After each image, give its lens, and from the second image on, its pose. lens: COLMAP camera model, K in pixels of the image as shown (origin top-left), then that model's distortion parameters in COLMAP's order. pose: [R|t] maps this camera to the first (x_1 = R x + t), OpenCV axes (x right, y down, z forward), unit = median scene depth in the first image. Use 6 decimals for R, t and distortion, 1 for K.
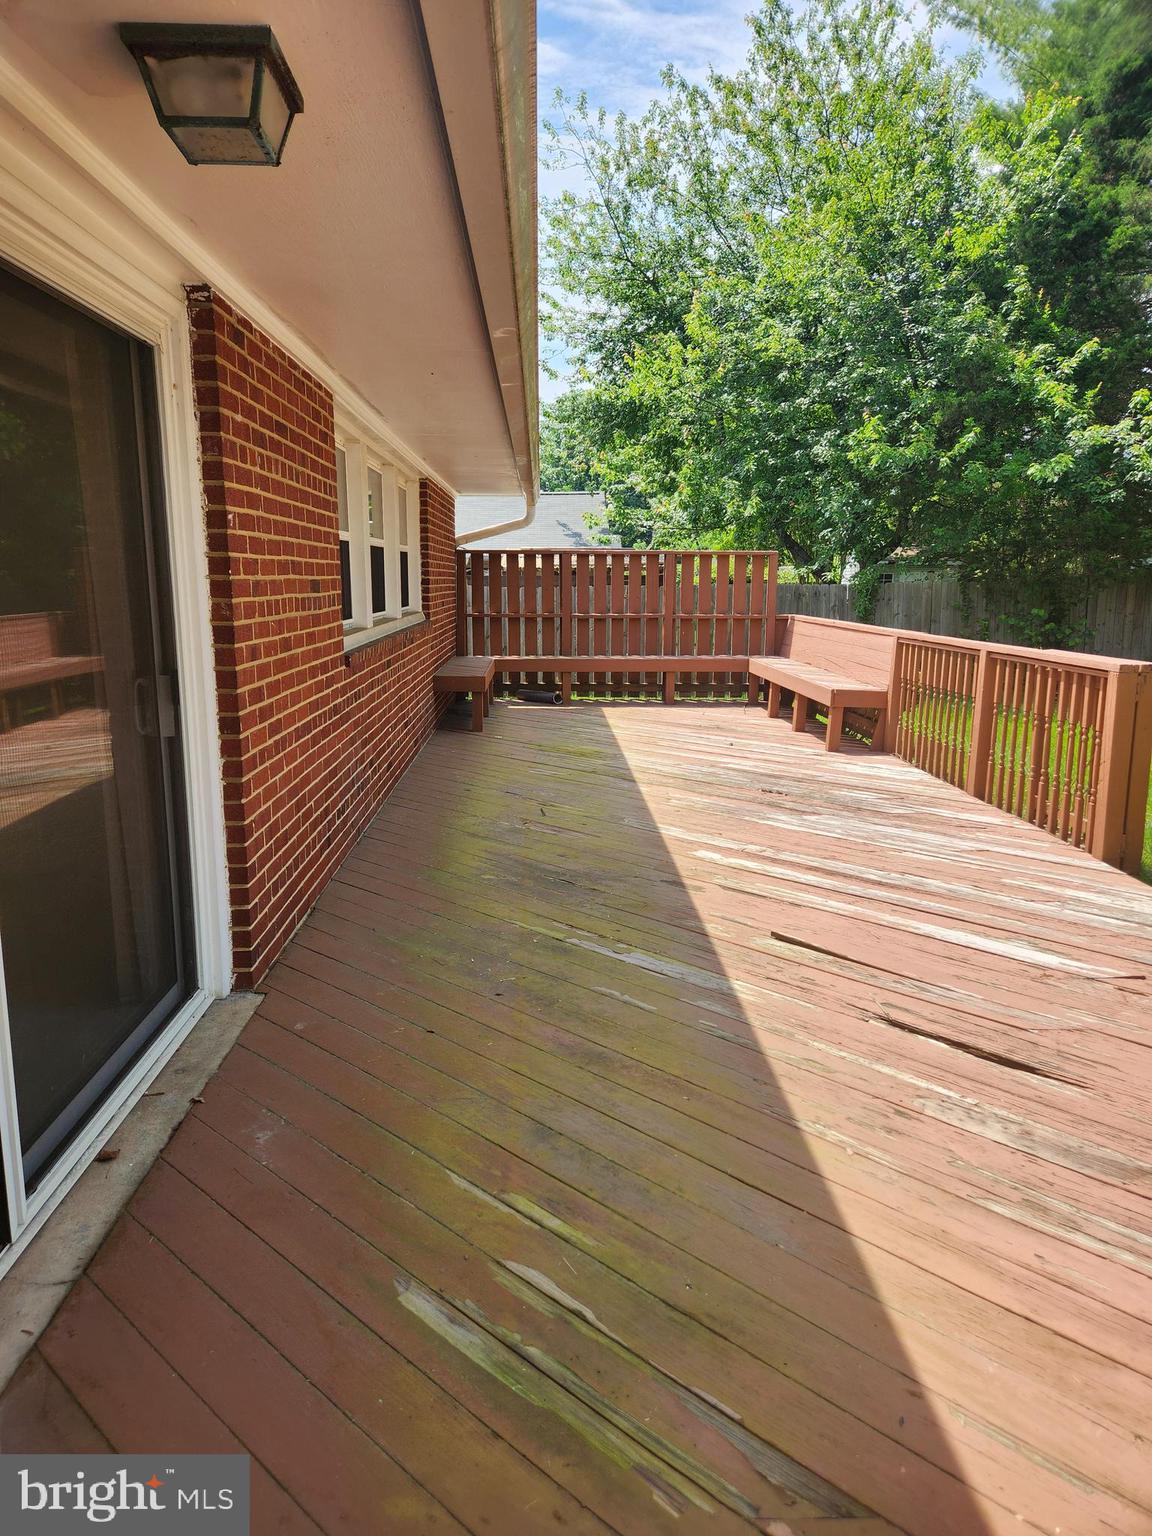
lens RADIAL K [[1028.8, 0, 575.6], [0, 1028.8, 769.1], [0, 0, 1]] dist [0.032196, -0.026110]
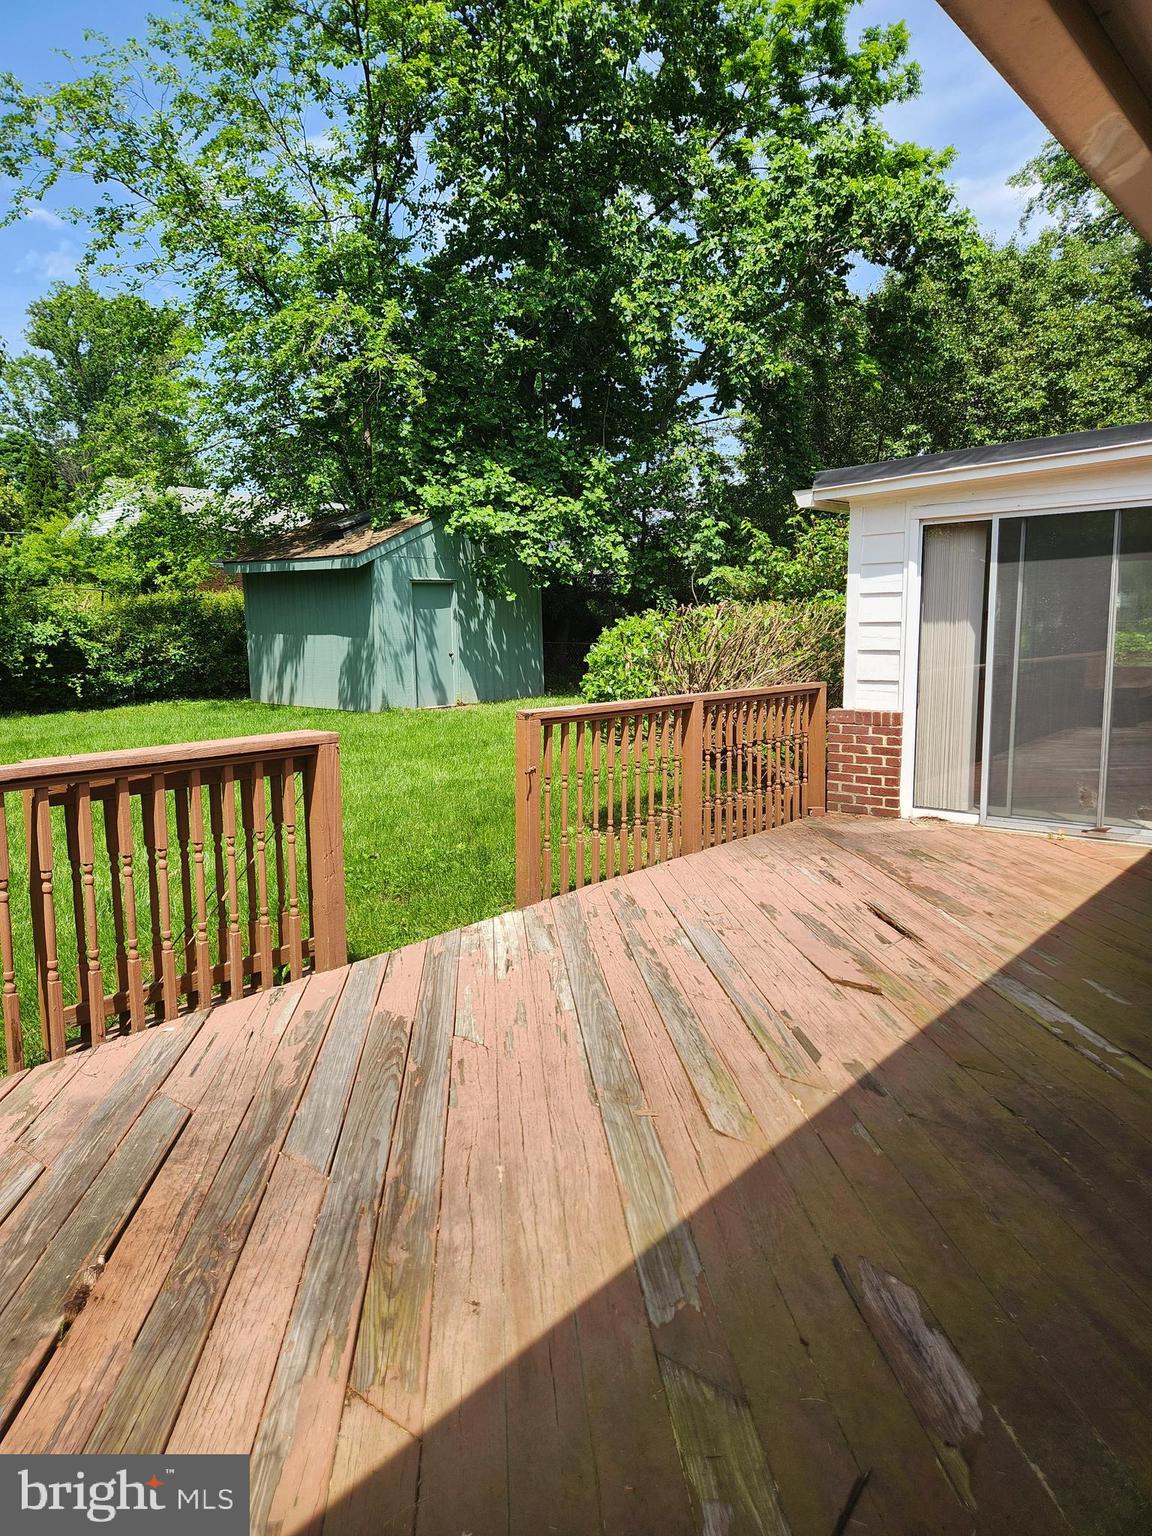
lens RADIAL K [[1028.8, 0, 575.6], [0, 1028.8, 766.4], [0, 0, 1]] dist [0.032196, -0.026110]
pose [[-0.746560, -0.076515, 0.660904, -0.228435], [0.135365, 0.955119, 0.263486, -0.351954], [-0.651402, 0.286171, -0.702696, 1.937466]]
